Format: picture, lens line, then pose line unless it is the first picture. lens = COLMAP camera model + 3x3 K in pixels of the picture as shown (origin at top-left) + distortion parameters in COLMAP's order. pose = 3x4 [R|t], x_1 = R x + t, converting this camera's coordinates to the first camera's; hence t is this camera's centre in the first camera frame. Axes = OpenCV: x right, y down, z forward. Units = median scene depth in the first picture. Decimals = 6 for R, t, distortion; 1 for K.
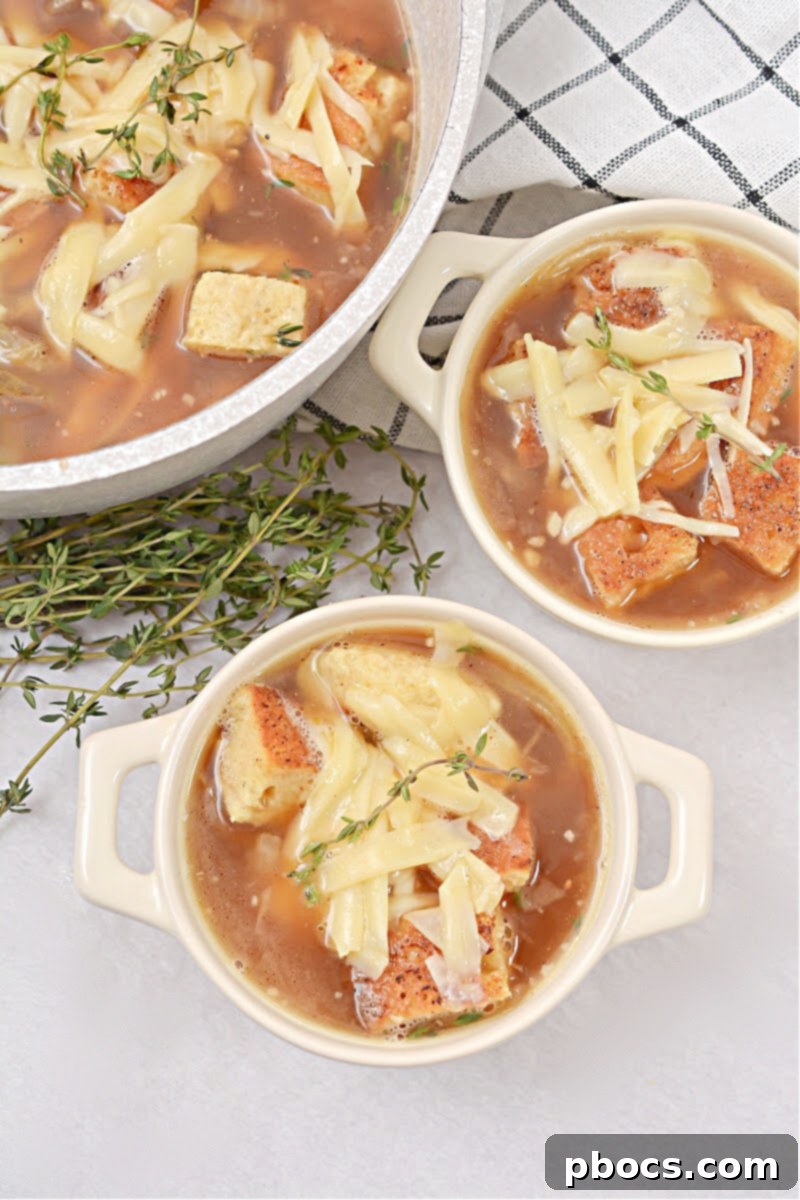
lens RADIAL K [[2201.3, 0, 455.4], [0, 2201.3, 600.1], [0, 0, 1]] dist [0.005620, -0.036625]
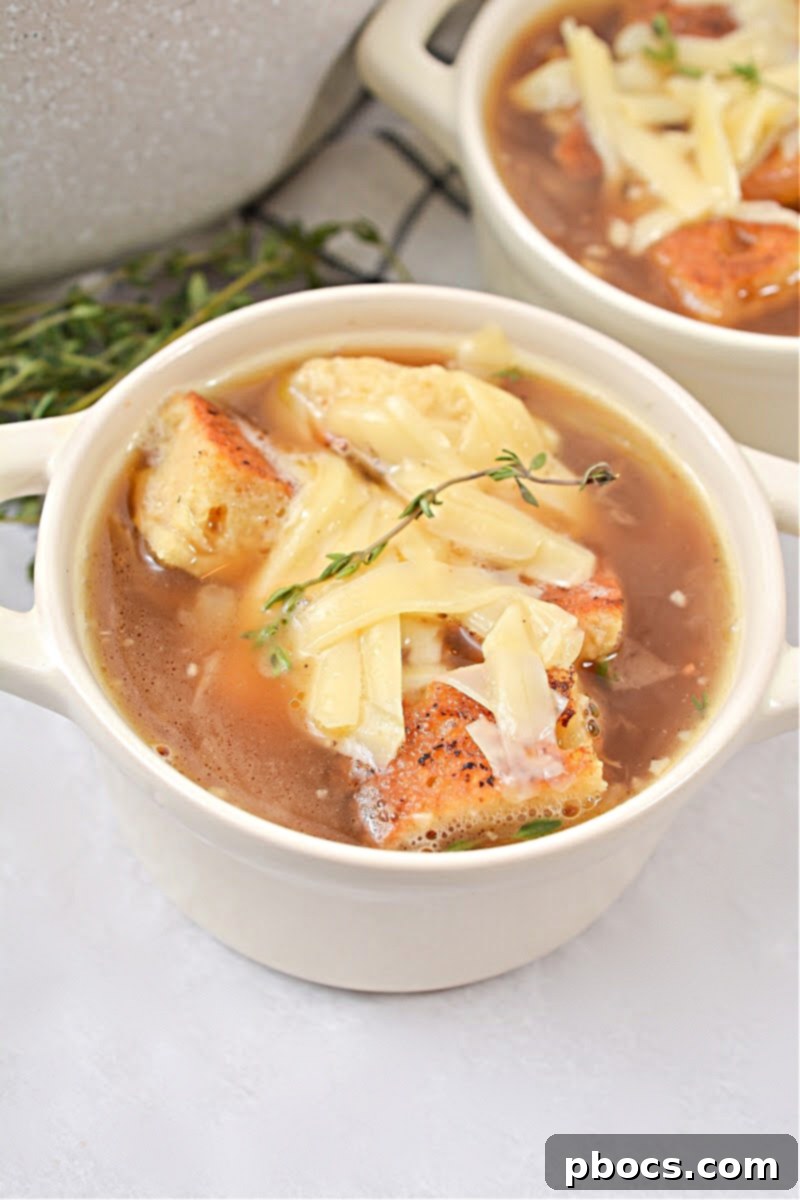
lens RADIAL K [[2127.2, 0, 400.0], [0, 2127.2, 600.0], [0, 0, 1]] dist [0.056529, -0.179605]
pose [[0.999753, -0.012010, 0.018708, -0.042208], [0.018742, 0.907936, -0.418689, 0.375082], [-0.011957, 0.418936, 0.907937, 0.435942]]
